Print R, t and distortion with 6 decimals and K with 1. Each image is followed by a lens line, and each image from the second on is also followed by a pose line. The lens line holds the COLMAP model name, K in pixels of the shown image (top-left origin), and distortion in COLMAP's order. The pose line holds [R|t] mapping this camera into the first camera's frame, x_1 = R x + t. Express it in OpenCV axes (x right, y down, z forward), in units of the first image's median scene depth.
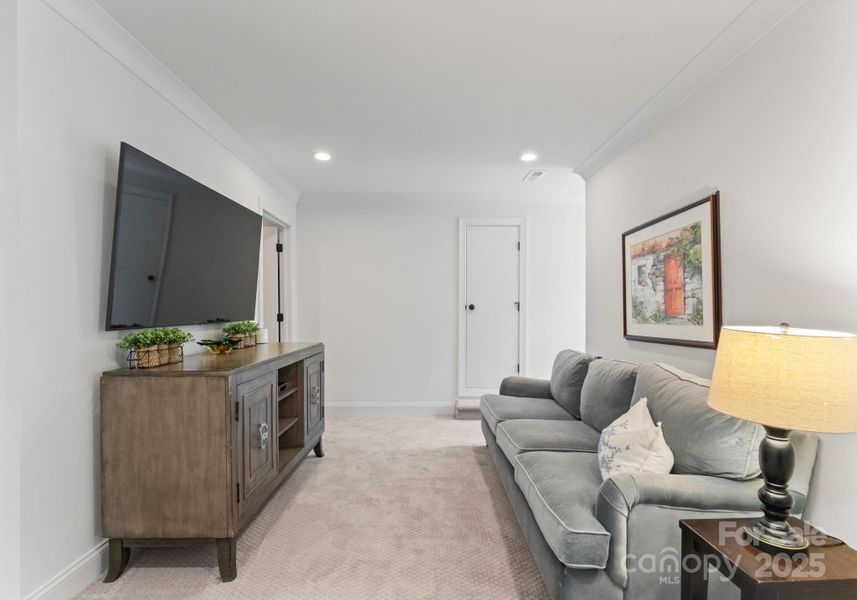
lens RADIAL K [[385.0, 0, 427.0], [0, 385.0, 305.0], [0, 0, 1]] dist [-0.000008, -0.000001]
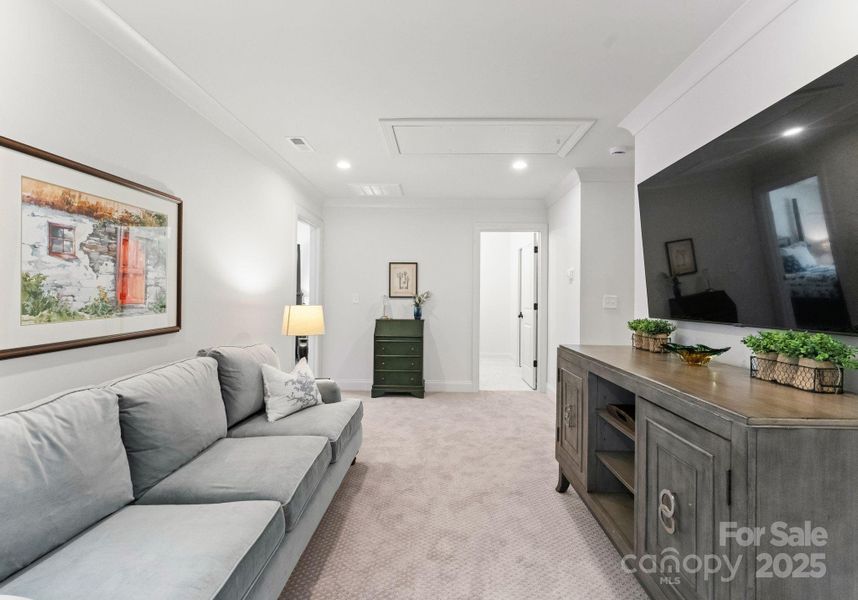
lens RADIAL K [[417.7, 0, 429.2], [0, 417.7, 299.1], [0, 0, 1]] dist [-0.001686, -0.000307]
pose [[-0.999635, -0.012673, 0.023872, -0.041088], [-0.012834, 0.999896, -0.006568, 0.010939], [-0.023786, -0.006872, -0.999693, 1.843235]]
